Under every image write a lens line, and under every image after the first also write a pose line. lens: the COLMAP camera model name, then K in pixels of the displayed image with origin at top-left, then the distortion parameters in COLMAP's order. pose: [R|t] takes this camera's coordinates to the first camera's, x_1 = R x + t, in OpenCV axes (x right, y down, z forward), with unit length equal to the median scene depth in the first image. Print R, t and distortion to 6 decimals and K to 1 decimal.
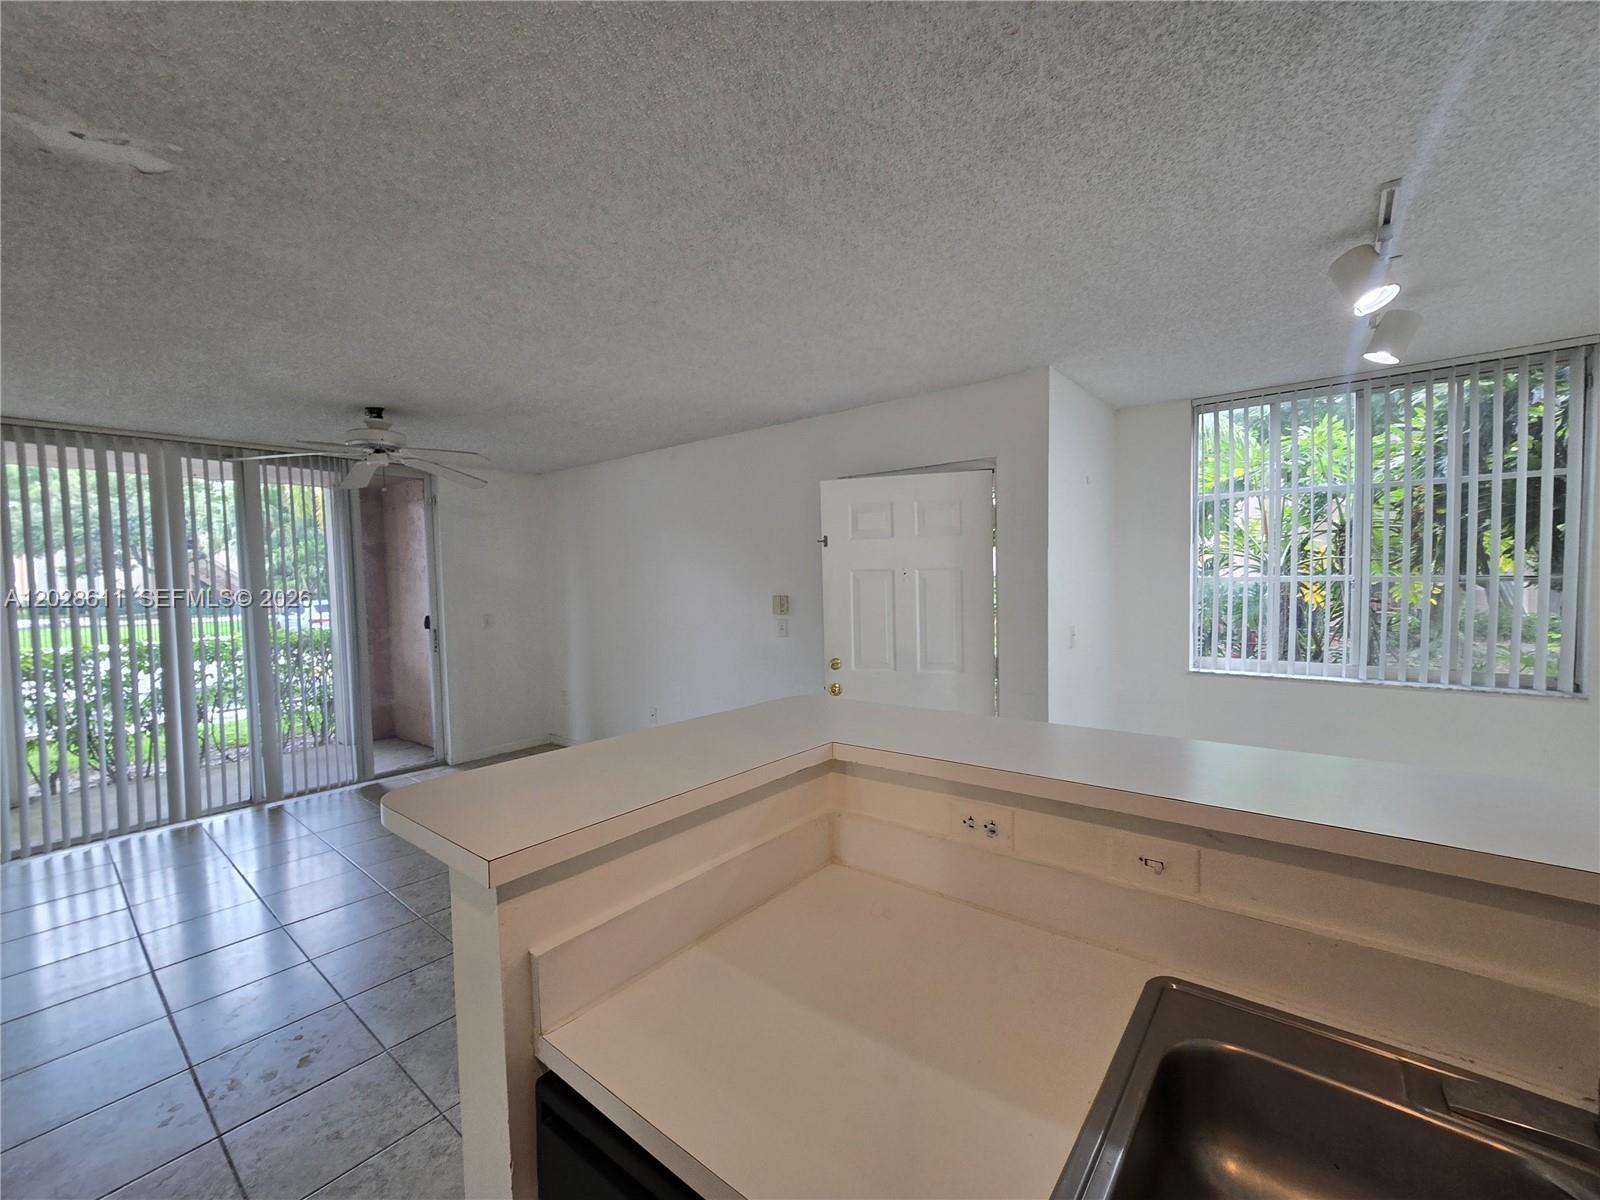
lens RADIAL K [[663.3, 0, 814.0], [0, 663.3, 599.9], [0, 0, 1]] dist [-0.000281, 0.000593]
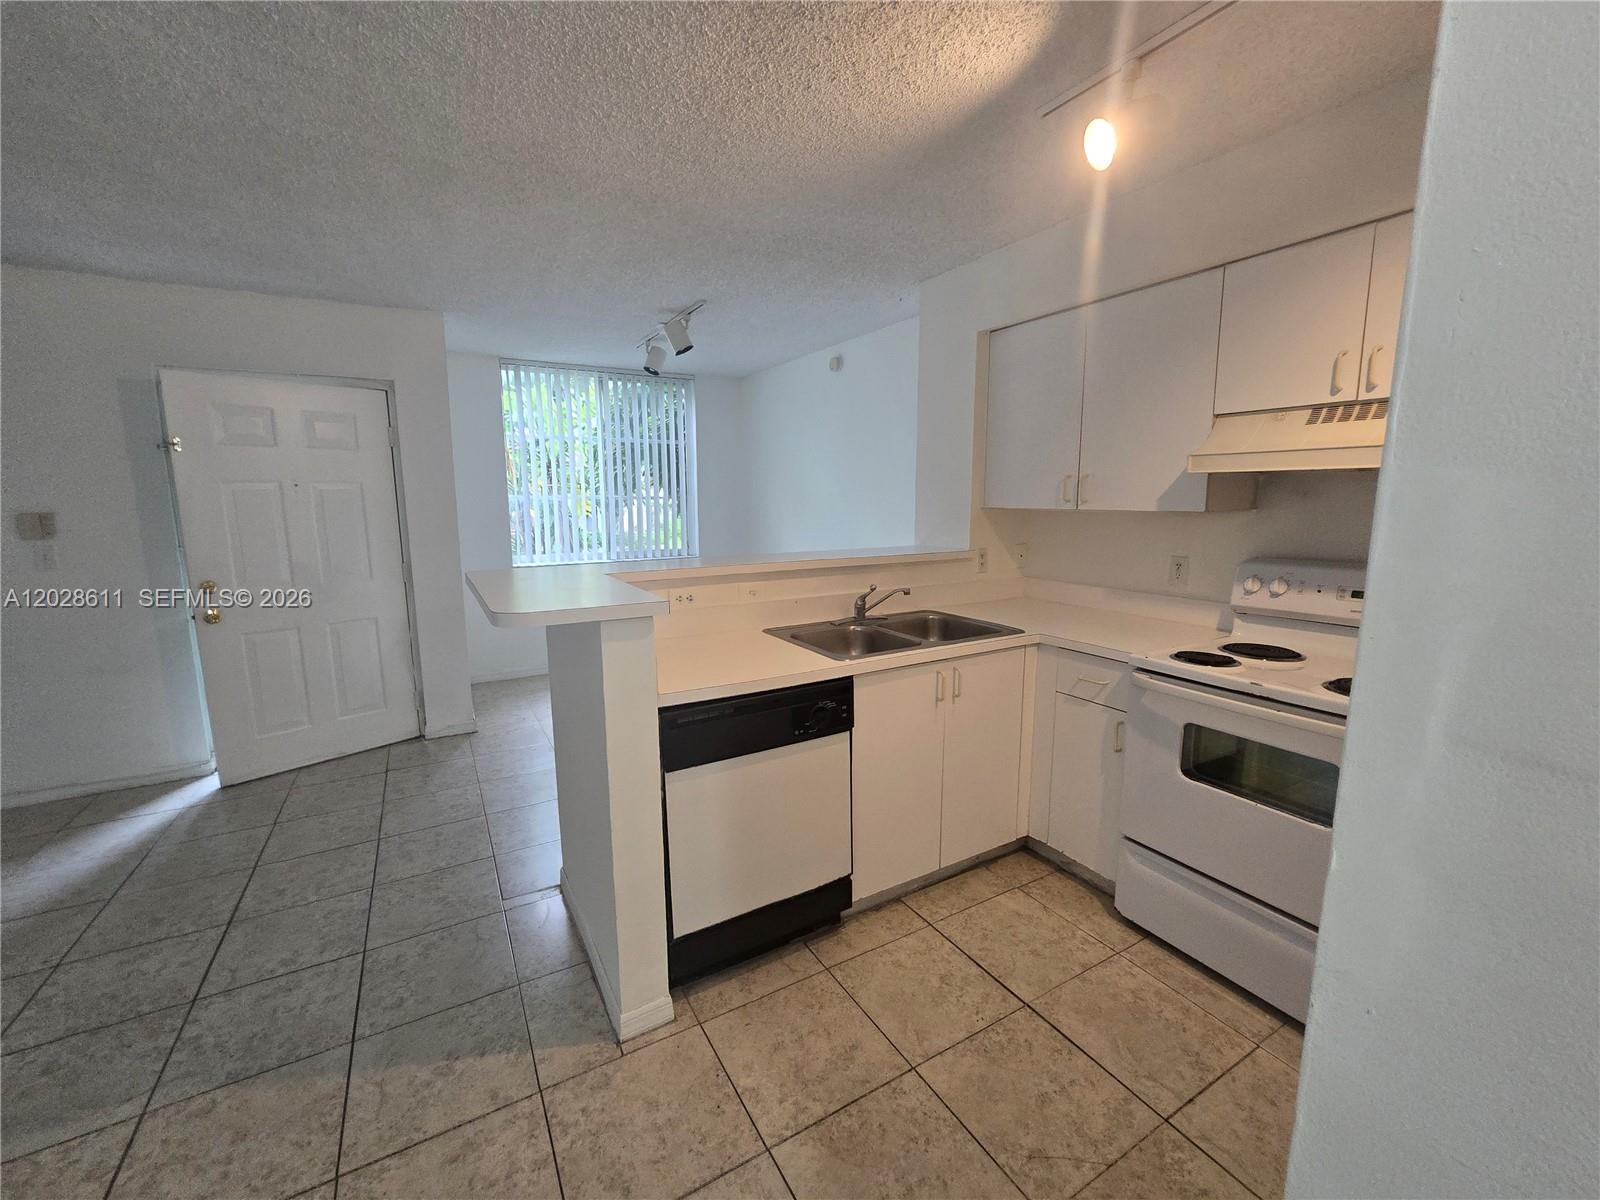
lens RADIAL K [[659.5, 0, 807.6], [0, 659.5, 599.8], [0, 0, 1]] dist [-0.005031, 0.000967]
pose [[0.361996, -0.125482, 0.923695, -0.492113], [0.032459, 0.991994, 0.122039, 0.032675], [-0.931614, -0.014195, 0.363171, -0.038250]]
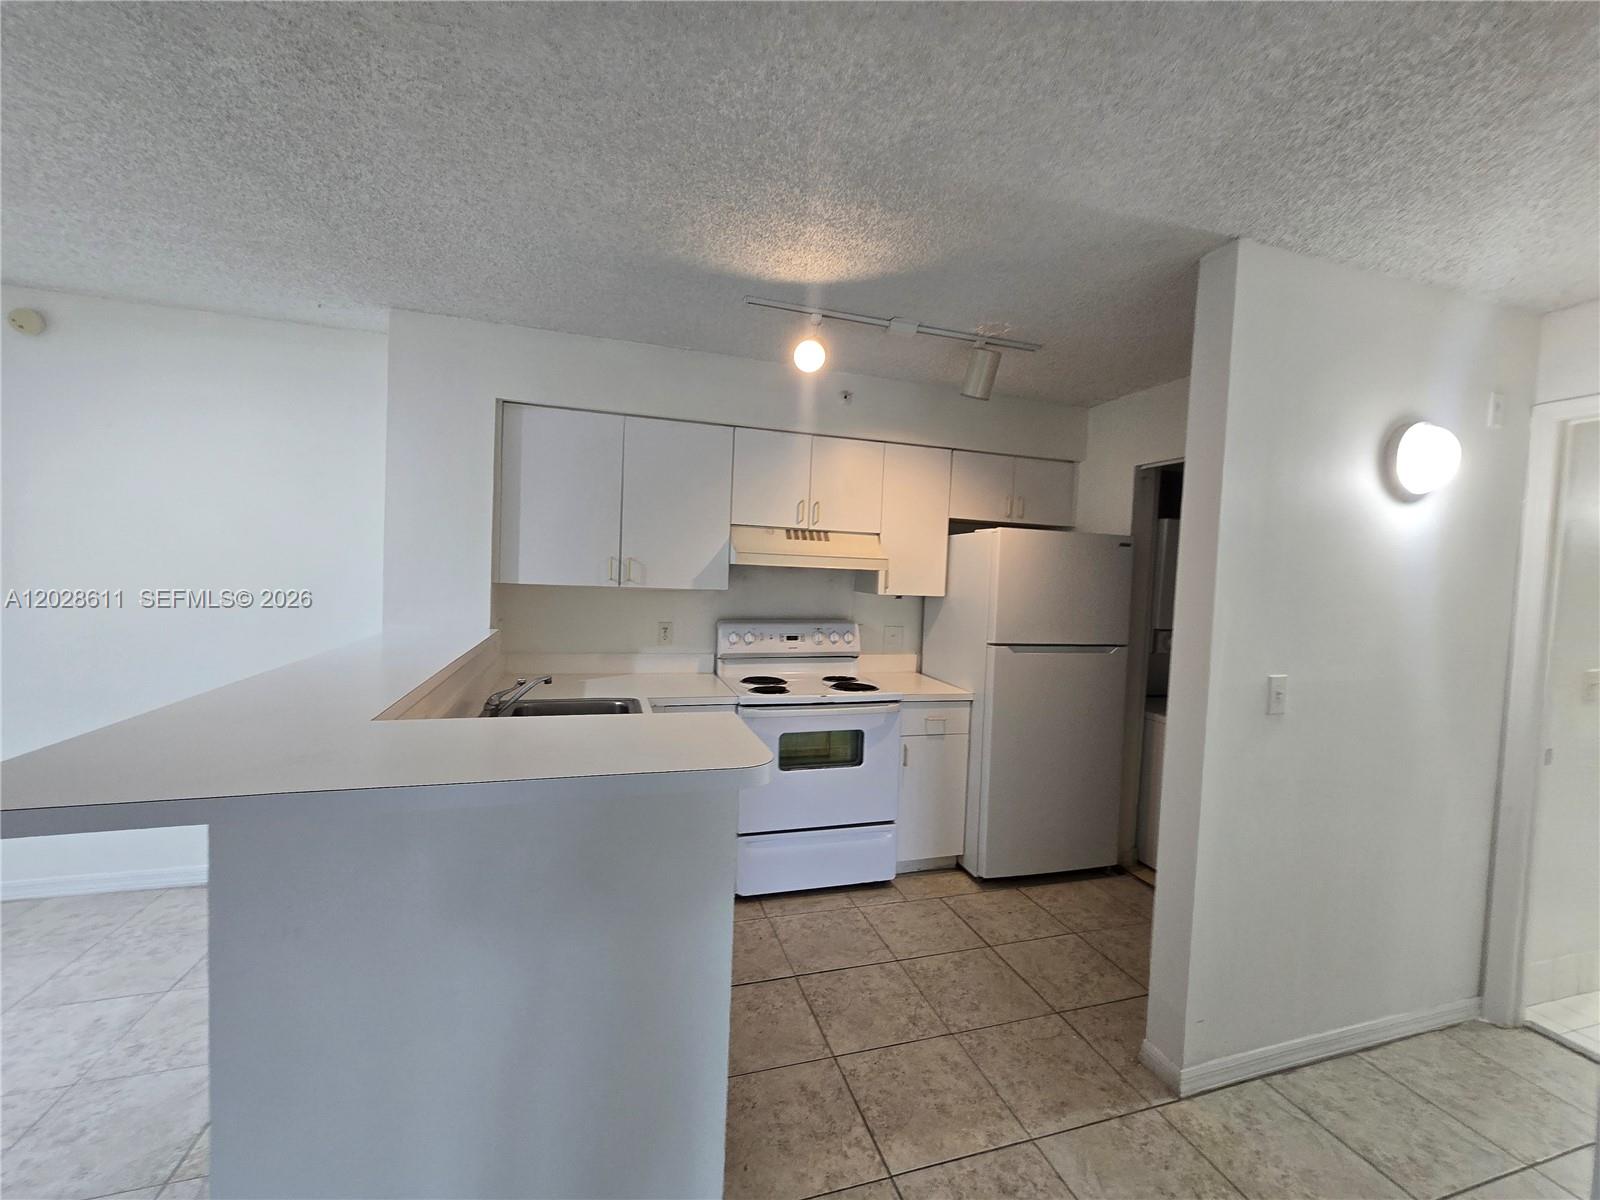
lens RADIAL K [[657.2, 0, 805.4], [0, 657.2, 600.0], [0, 0, 1]] dist [-0.004686, 0.001008]
pose [[-0.828050, -0.038083, 0.559360, -0.356358], [-0.002354, 0.997918, 0.064456, -0.005766], [-0.560650, 0.052056, -0.826415, 0.511460]]
